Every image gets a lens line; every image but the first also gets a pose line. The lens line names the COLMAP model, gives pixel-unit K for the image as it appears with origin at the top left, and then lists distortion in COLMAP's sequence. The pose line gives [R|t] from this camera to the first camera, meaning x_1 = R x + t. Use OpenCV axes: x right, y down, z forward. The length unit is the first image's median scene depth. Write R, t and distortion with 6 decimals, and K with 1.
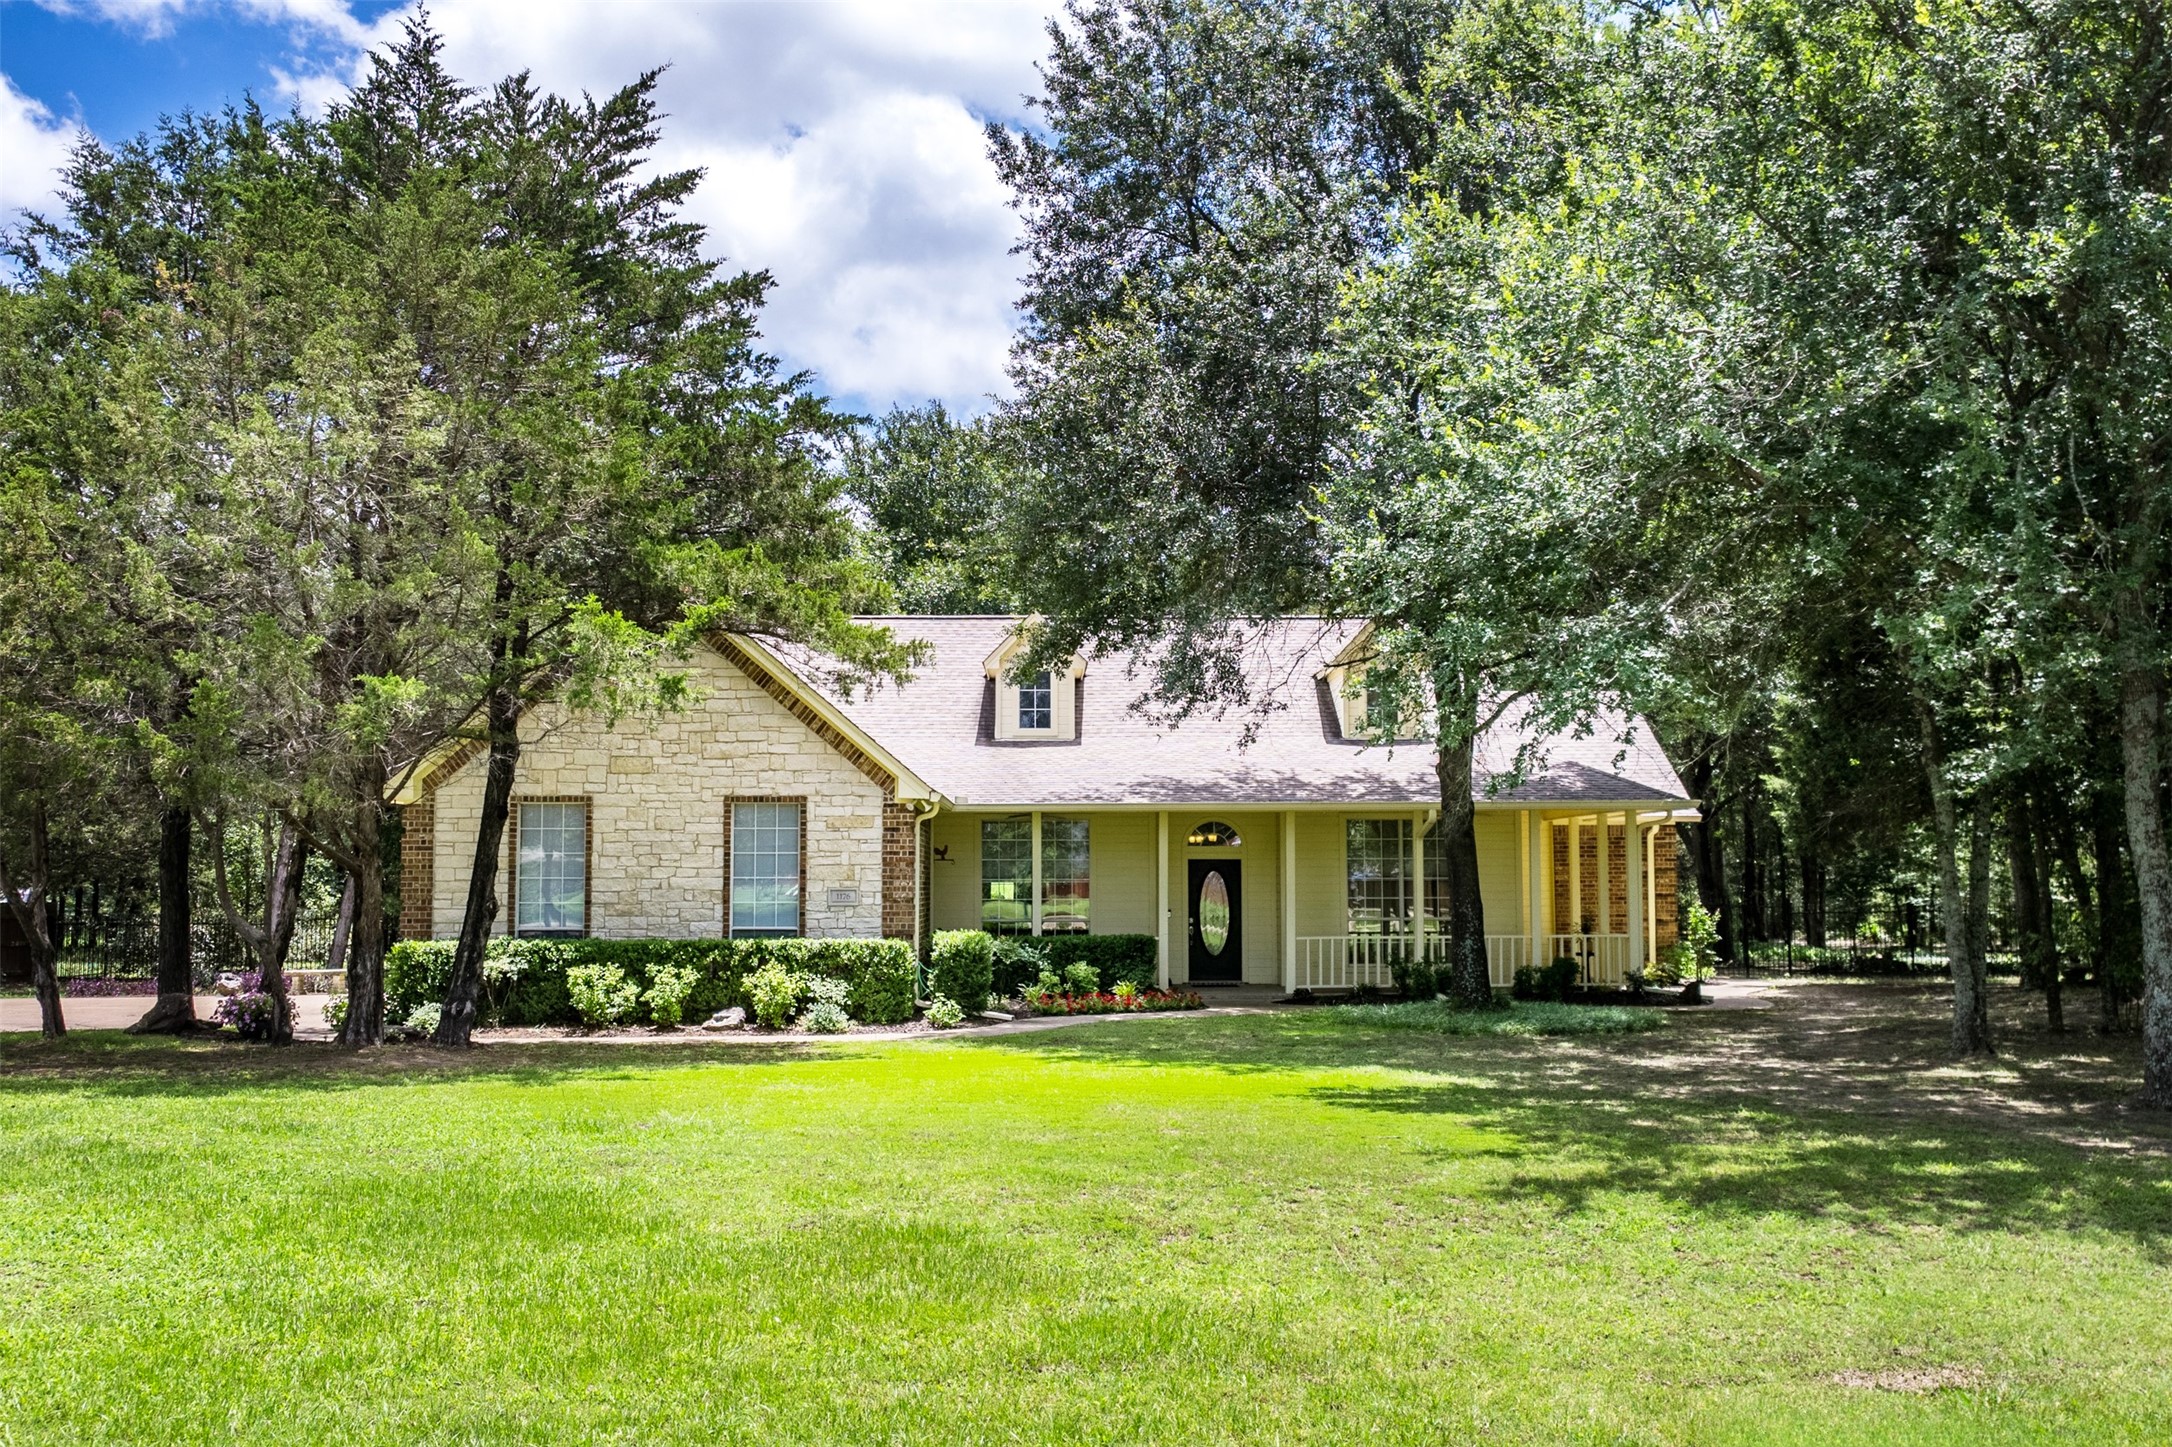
lens RADIAL K [[1486.3, 0, 1086.0], [0, 1486.3, 723.5], [0, 0, 1]] dist [-0.004862, -0.001634]
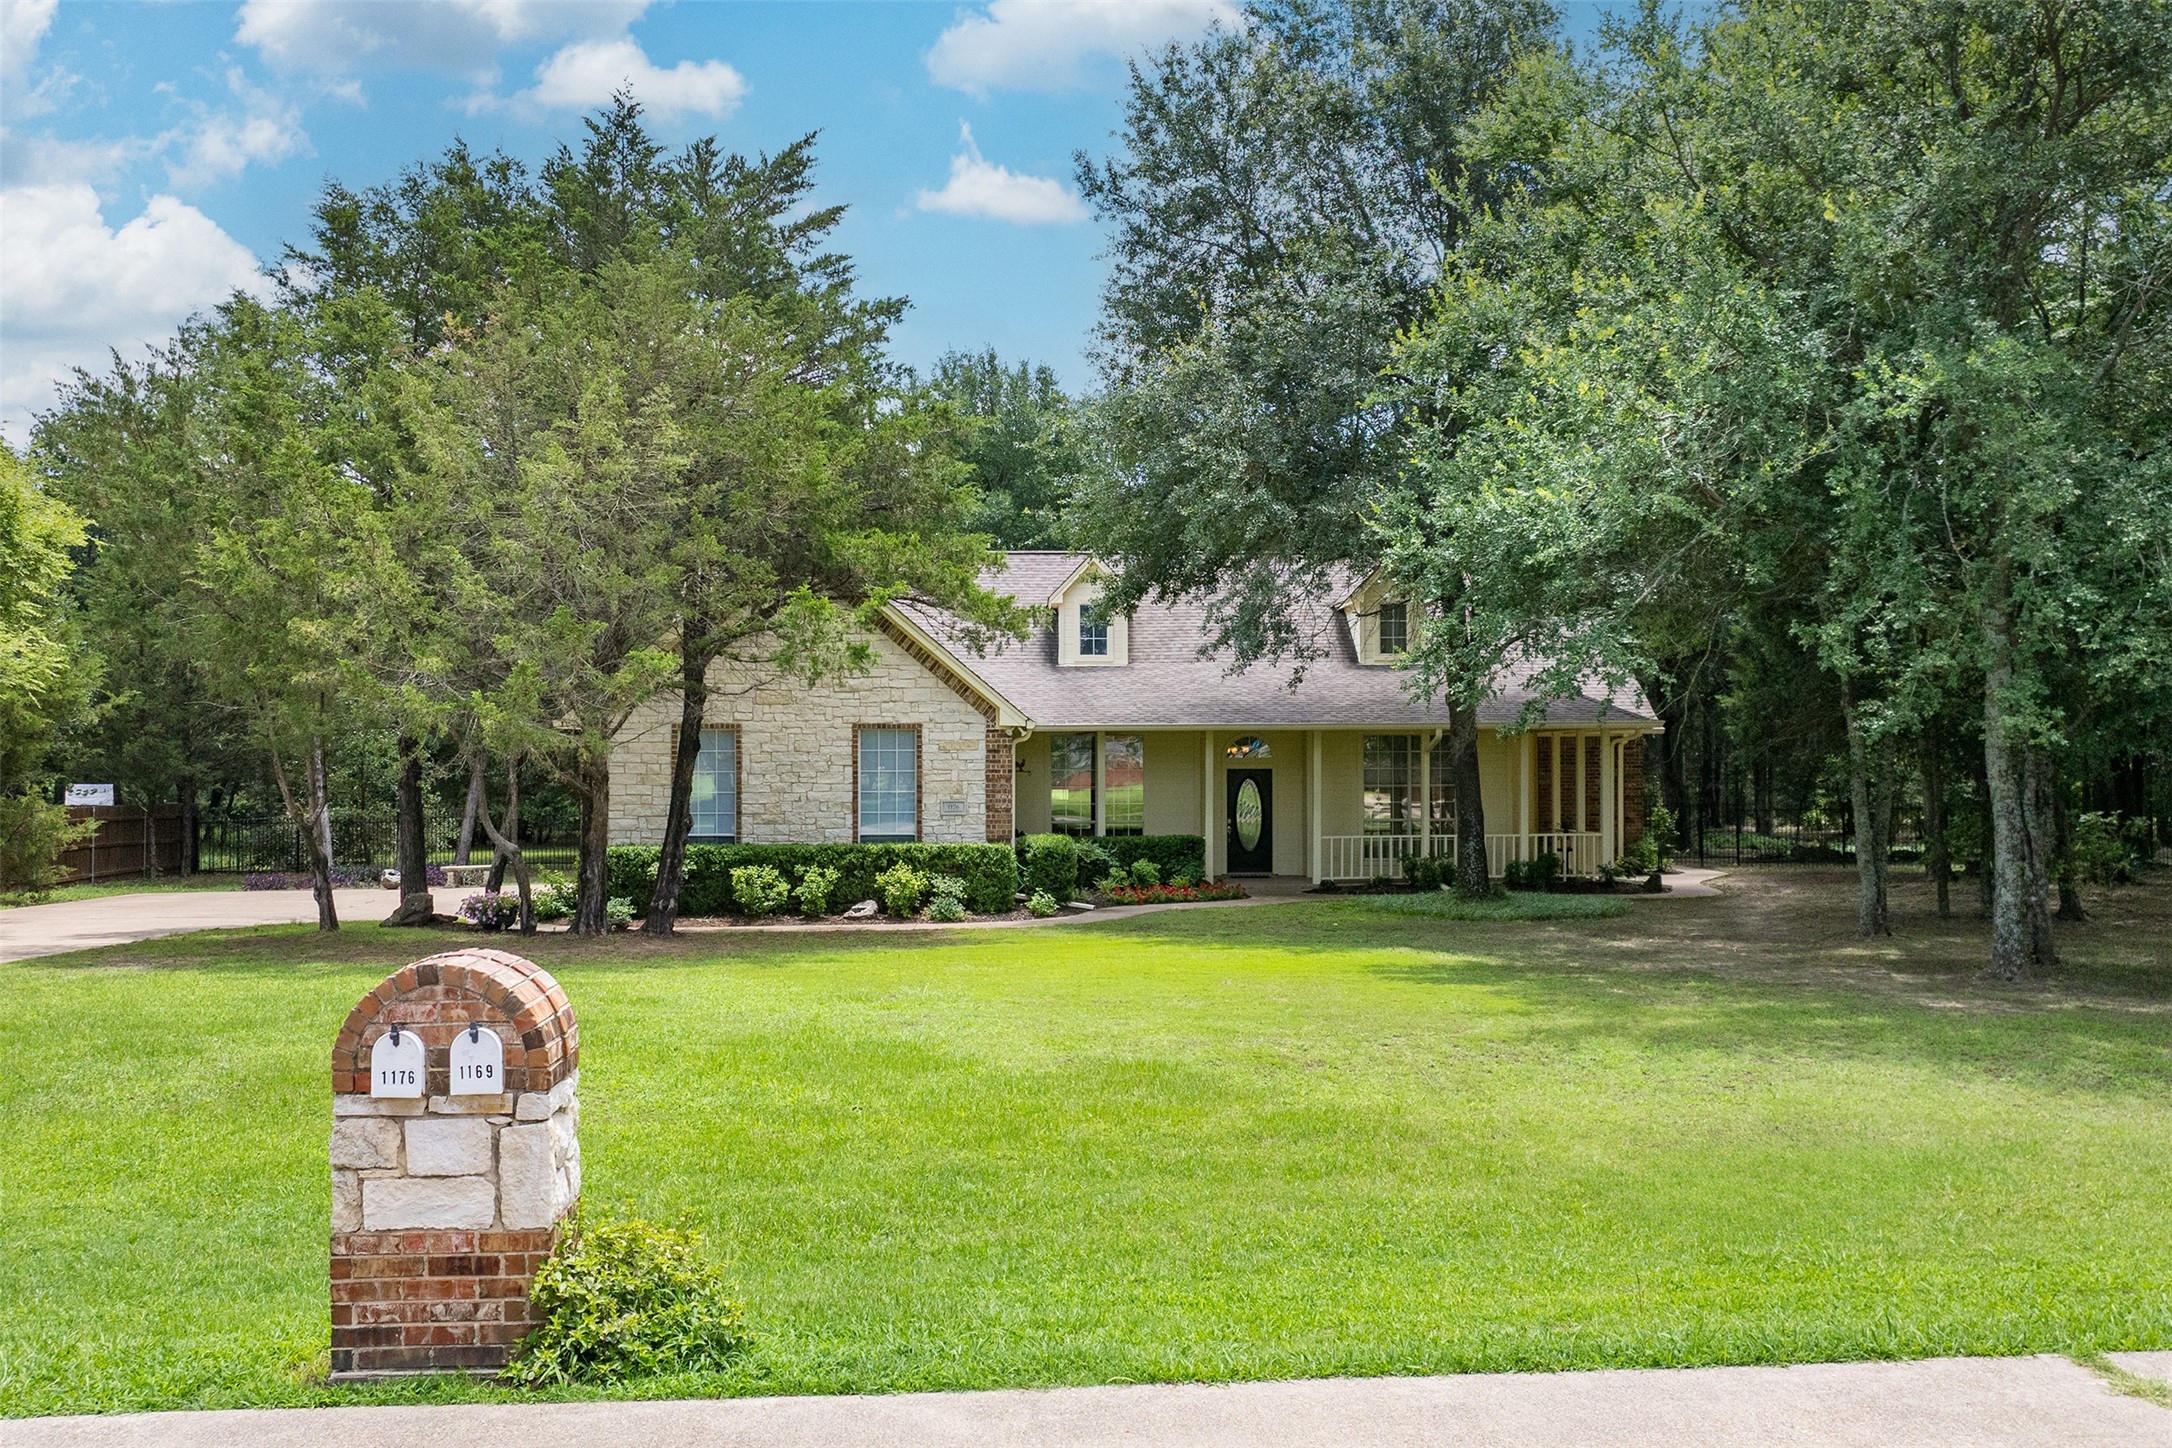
lens RADIAL K [[1517.4, 0, 1087.1], [0, 1517.4, 657.3], [0, 0, 1]] dist [-0.000740, -0.000828]
pose [[0.999587, 0.000748, 0.028741, -0.094637], [-0.002015, 0.999026, 0.044087, -0.060506], [-0.028680, -0.044127, 0.998614, -0.225520]]
